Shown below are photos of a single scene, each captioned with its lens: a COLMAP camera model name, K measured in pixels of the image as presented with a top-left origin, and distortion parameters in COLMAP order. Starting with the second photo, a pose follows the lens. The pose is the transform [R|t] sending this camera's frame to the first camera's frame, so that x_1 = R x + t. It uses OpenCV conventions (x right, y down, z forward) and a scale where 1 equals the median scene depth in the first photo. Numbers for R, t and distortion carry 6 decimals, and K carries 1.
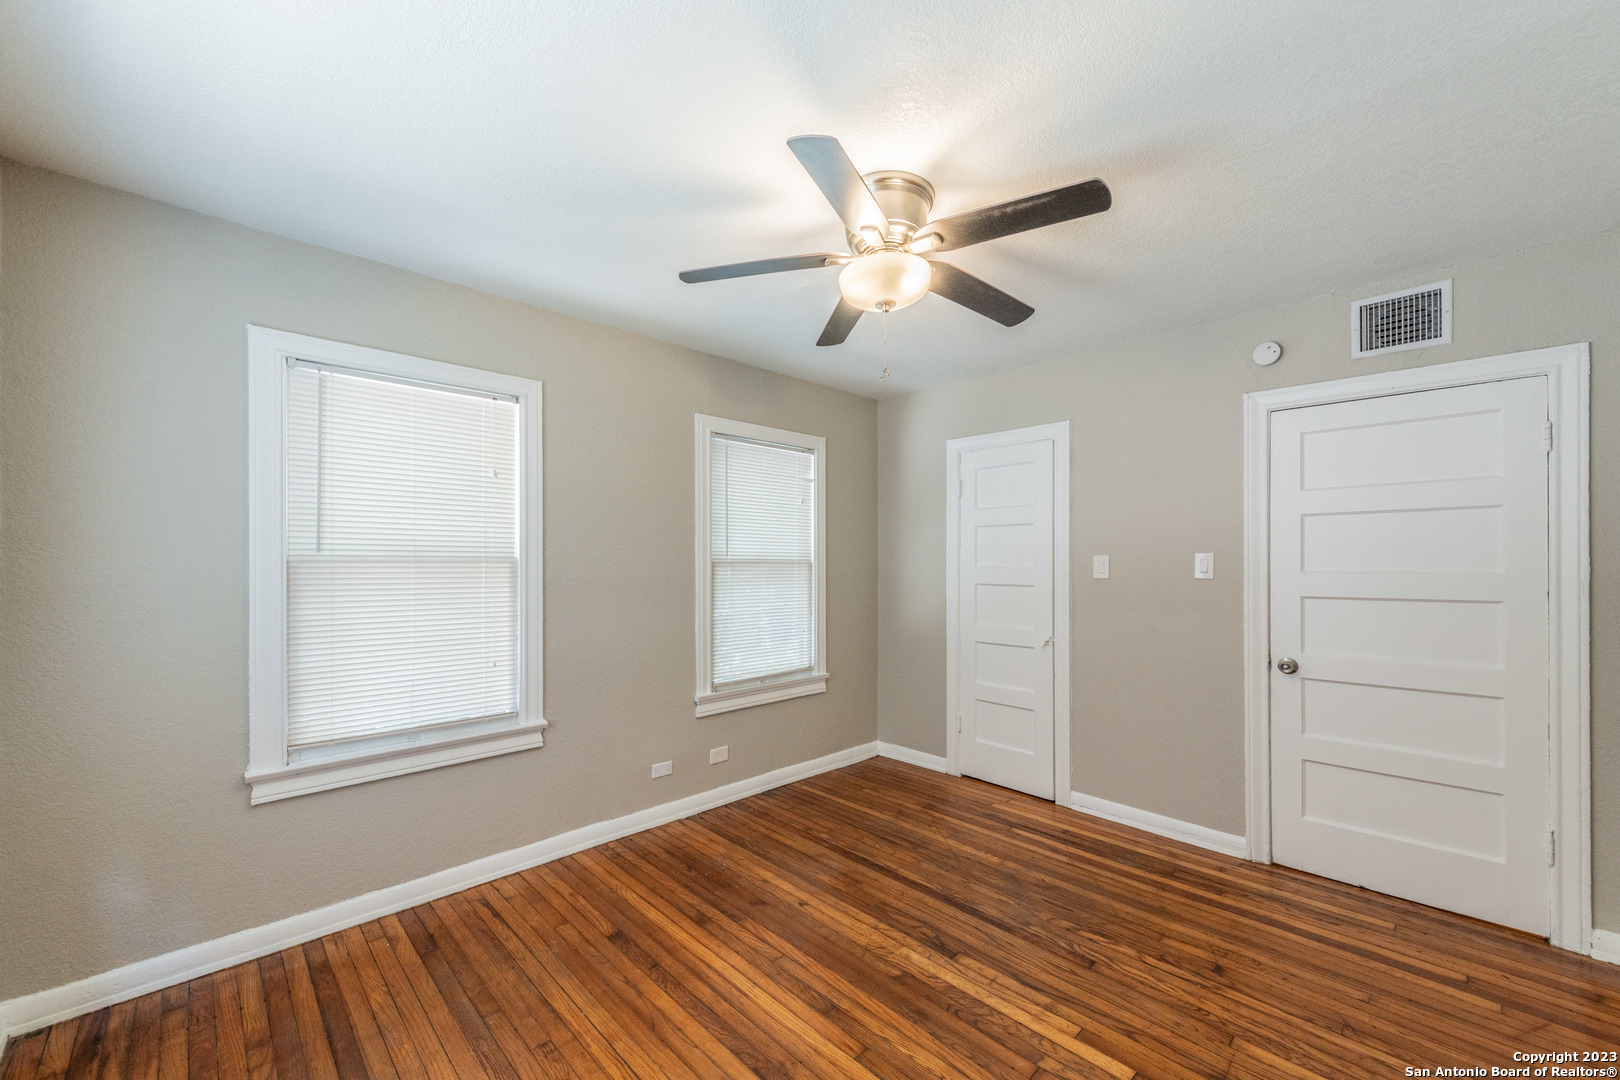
lens RADIAL K [[642.7, 0, 800.4], [0, 642.7, 509.5], [0, 0, 1]] dist [0.014681, -0.005264]
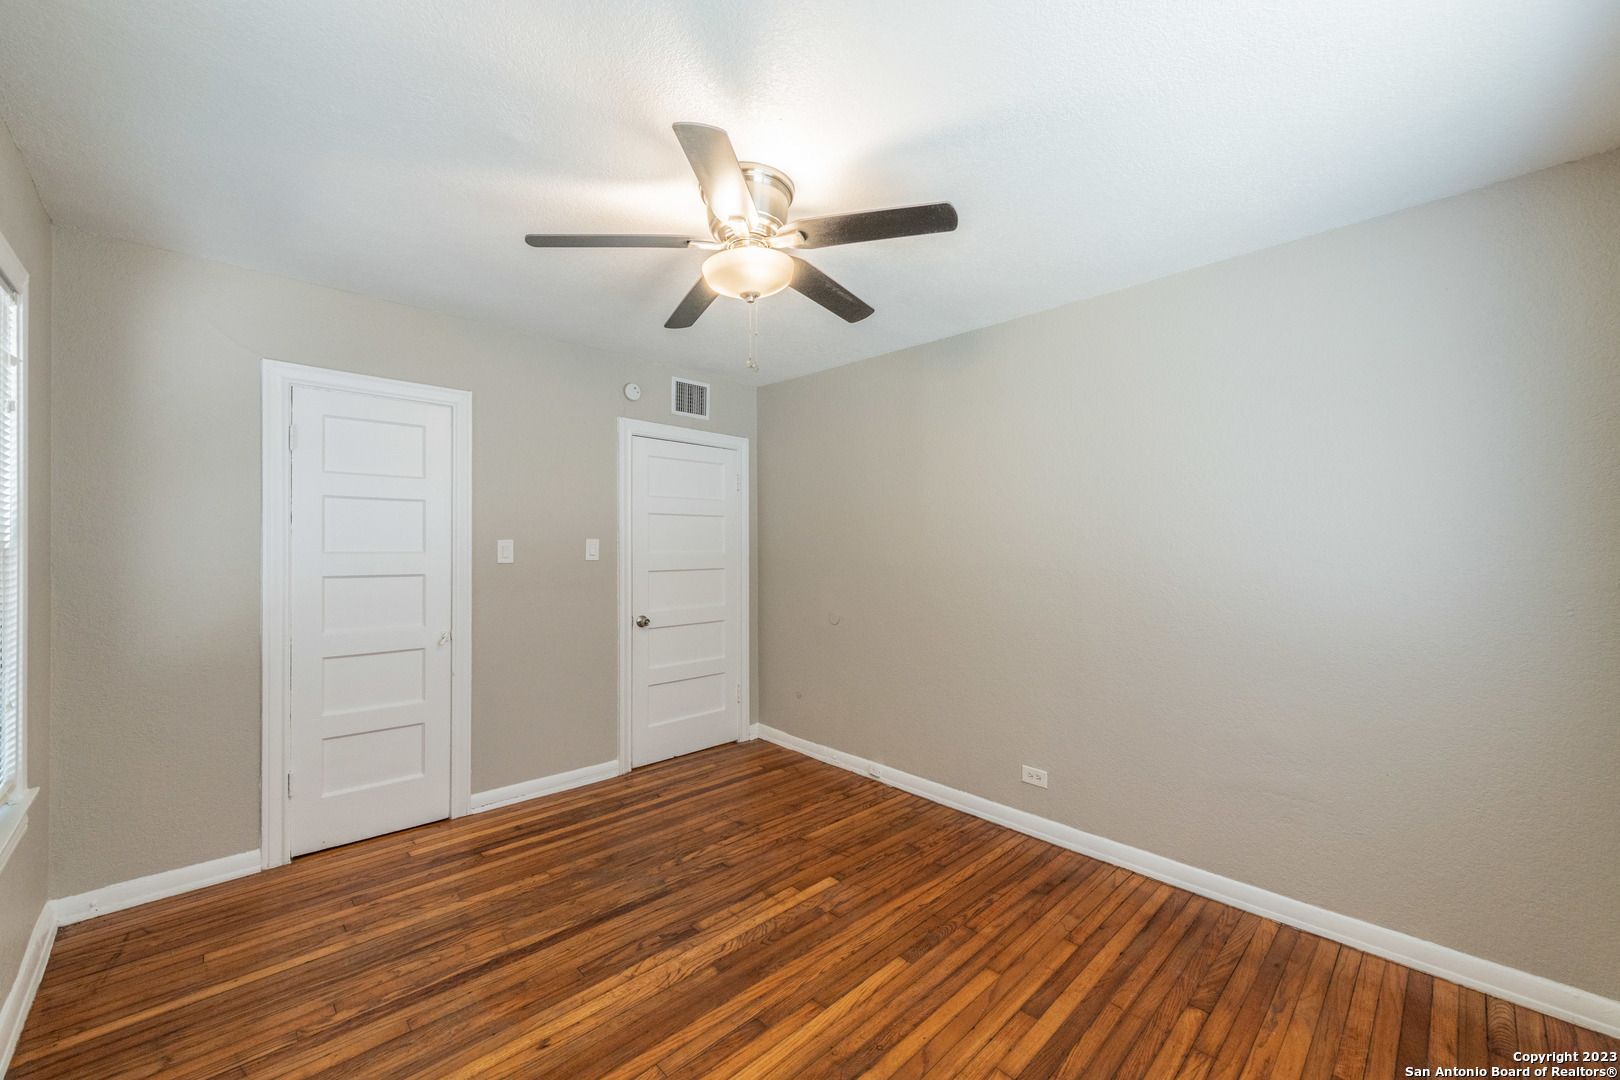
lens RADIAL K [[640.2, 0, 808.5], [0, 640.2, 524.9], [0, 0, 1]] dist [0.014328, -0.005529]
pose [[-0.022742, 0.031451, 0.999247, -0.690852], [-0.089509, 0.995427, -0.033368, 0.049927], [-0.995726, -0.090200, -0.019822, 0.754743]]
